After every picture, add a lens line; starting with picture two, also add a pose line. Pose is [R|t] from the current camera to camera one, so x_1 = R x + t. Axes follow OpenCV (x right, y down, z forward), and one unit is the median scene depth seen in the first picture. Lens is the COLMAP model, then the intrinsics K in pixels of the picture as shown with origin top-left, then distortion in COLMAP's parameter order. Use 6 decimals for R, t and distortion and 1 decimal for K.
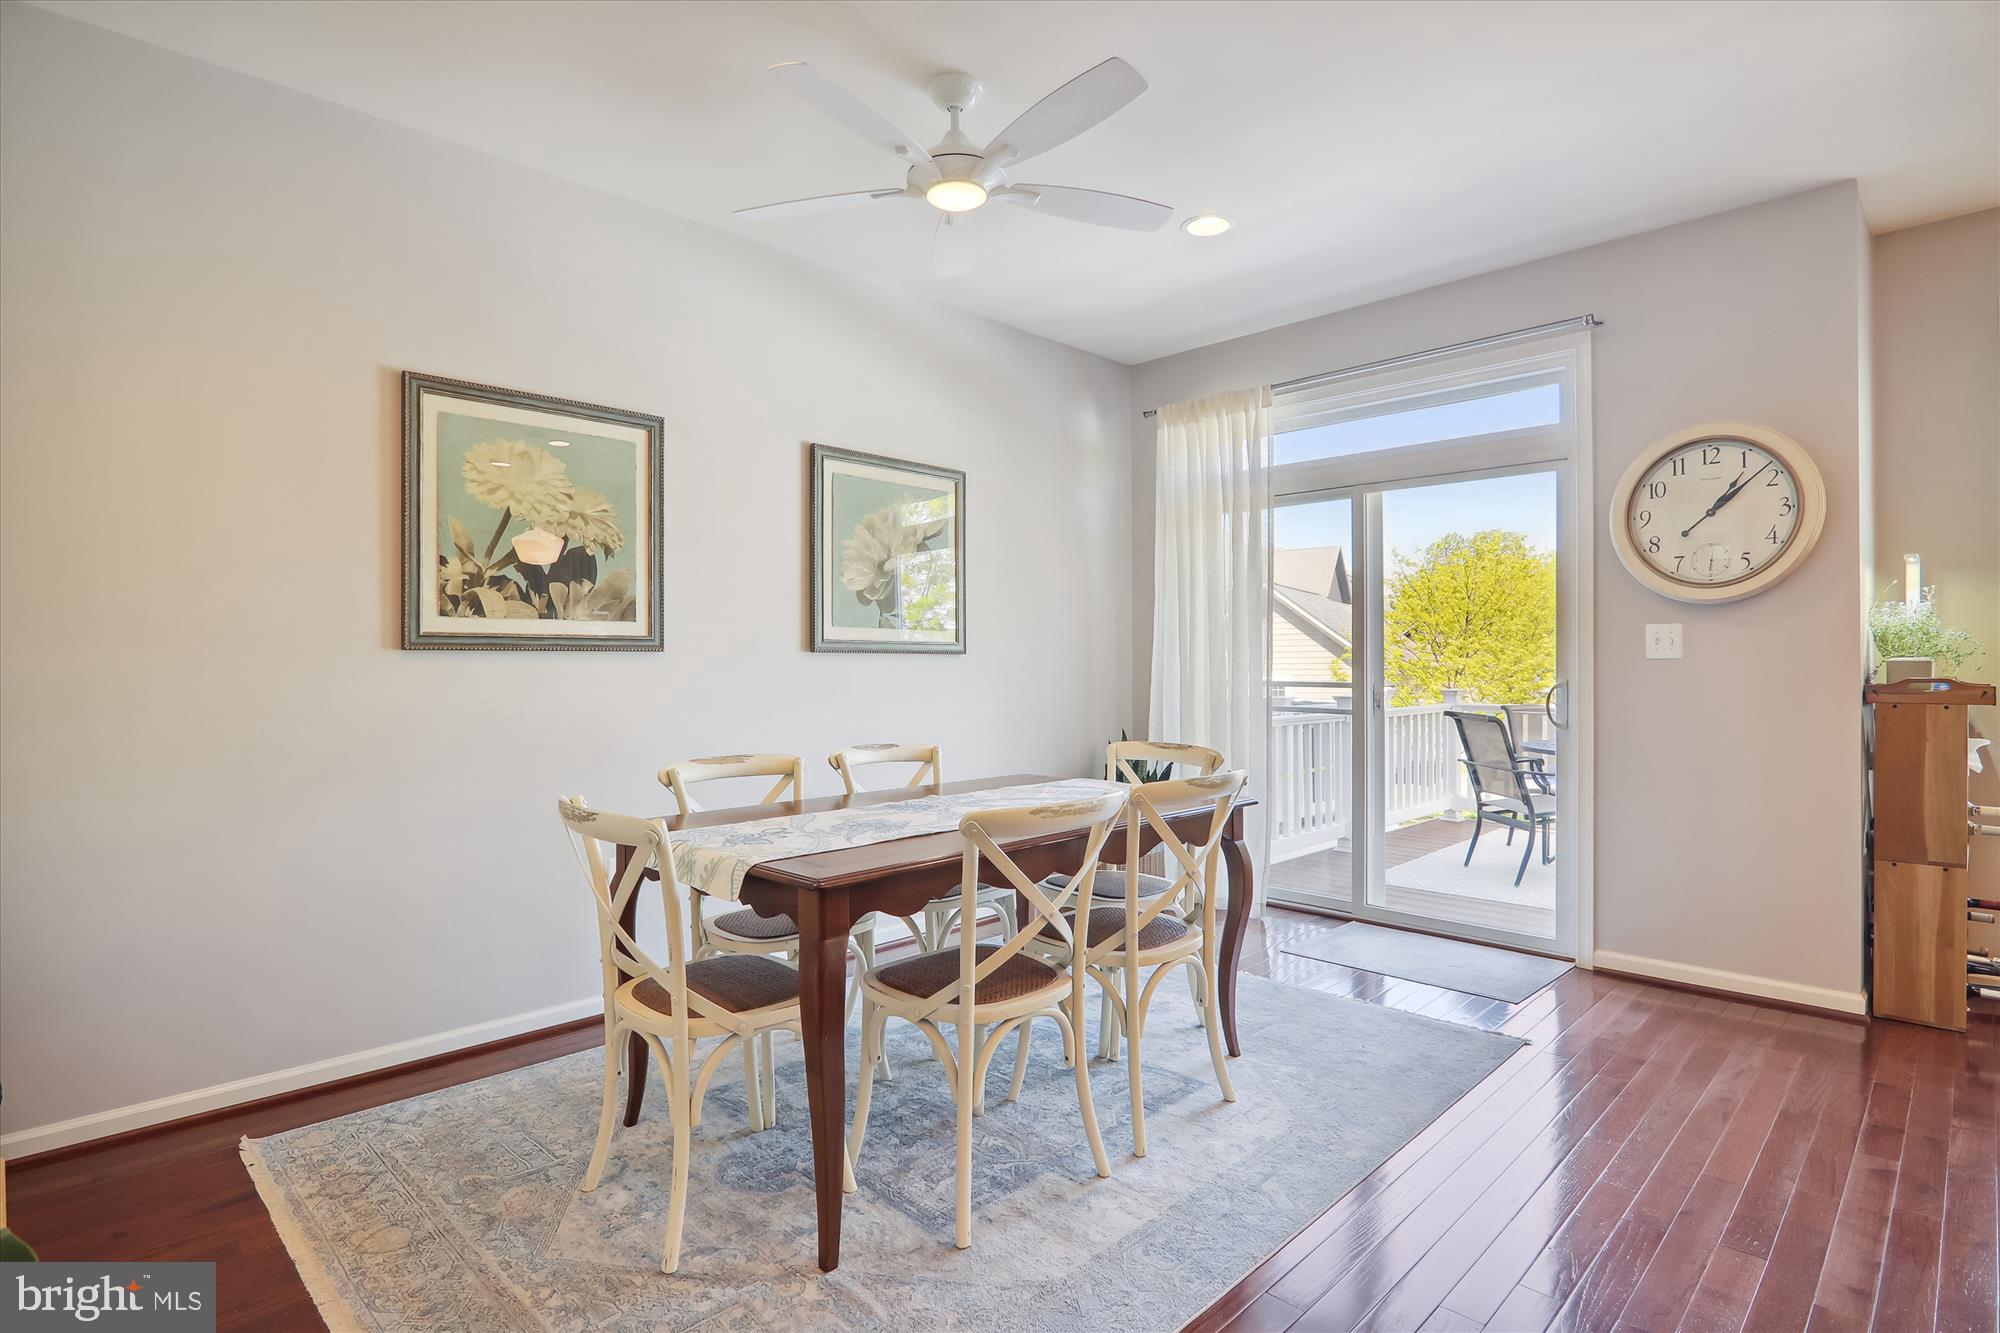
lens RADIAL K [[1004.3, 0, 987.8], [0, 1004.3, 656.6], [0, 0, 1]] dist [-0.018496, -0.000437]
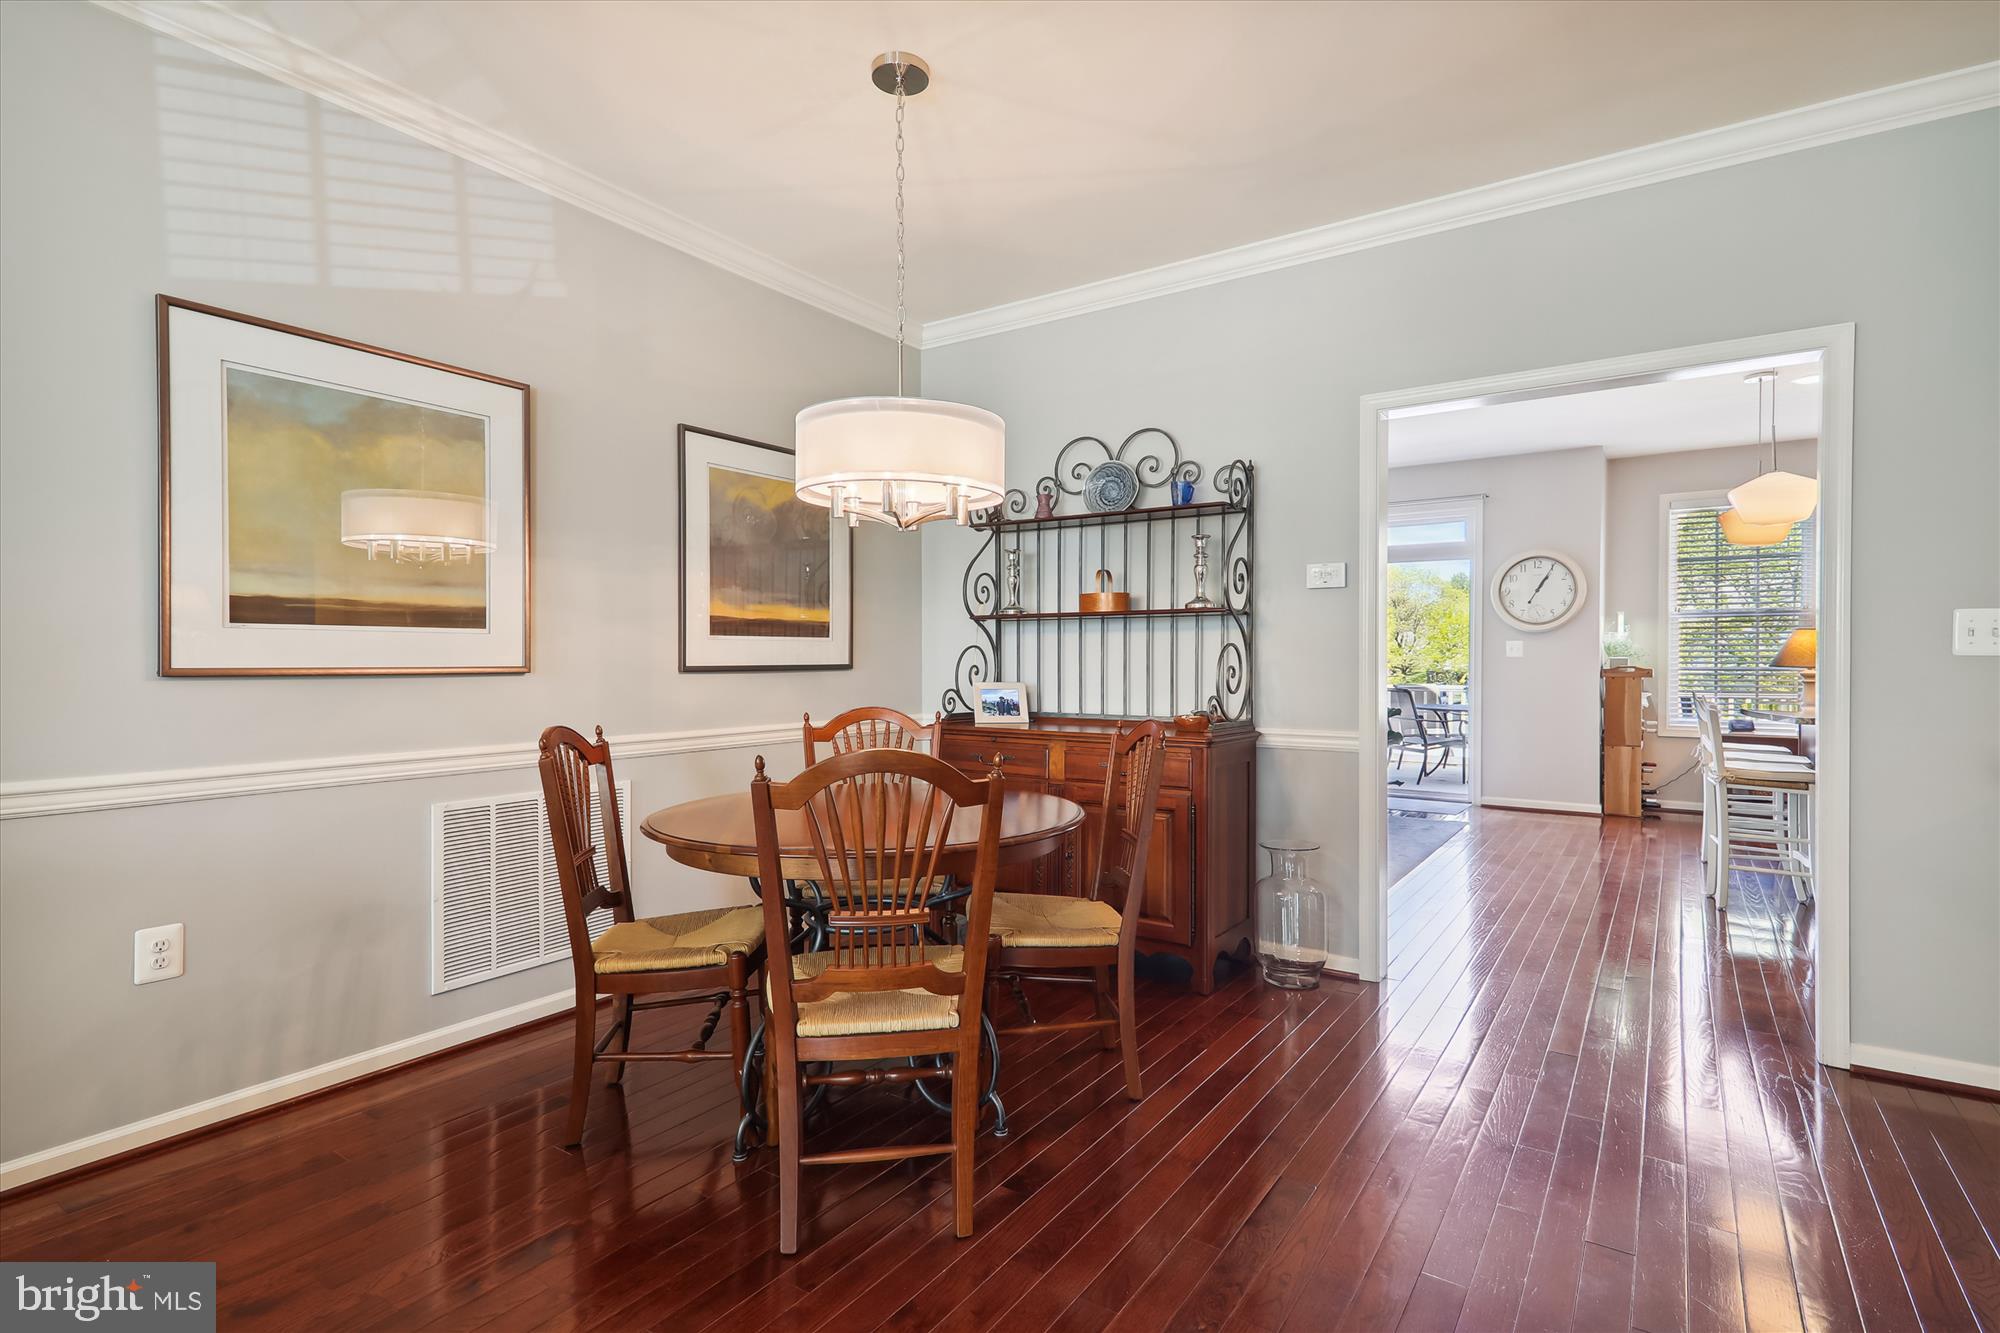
lens RADIAL K [[985.2, 0, 997.3], [0, 985.2, 660.5], [0, 0, 1]] dist [0.031401, 0.000449]
pose [[0.982592, 0.003486, 0.185742, -0.884896], [-0.005129, 0.999952, 0.008367, -0.003210], [-0.185704, -0.009174, 0.982563, -0.973631]]
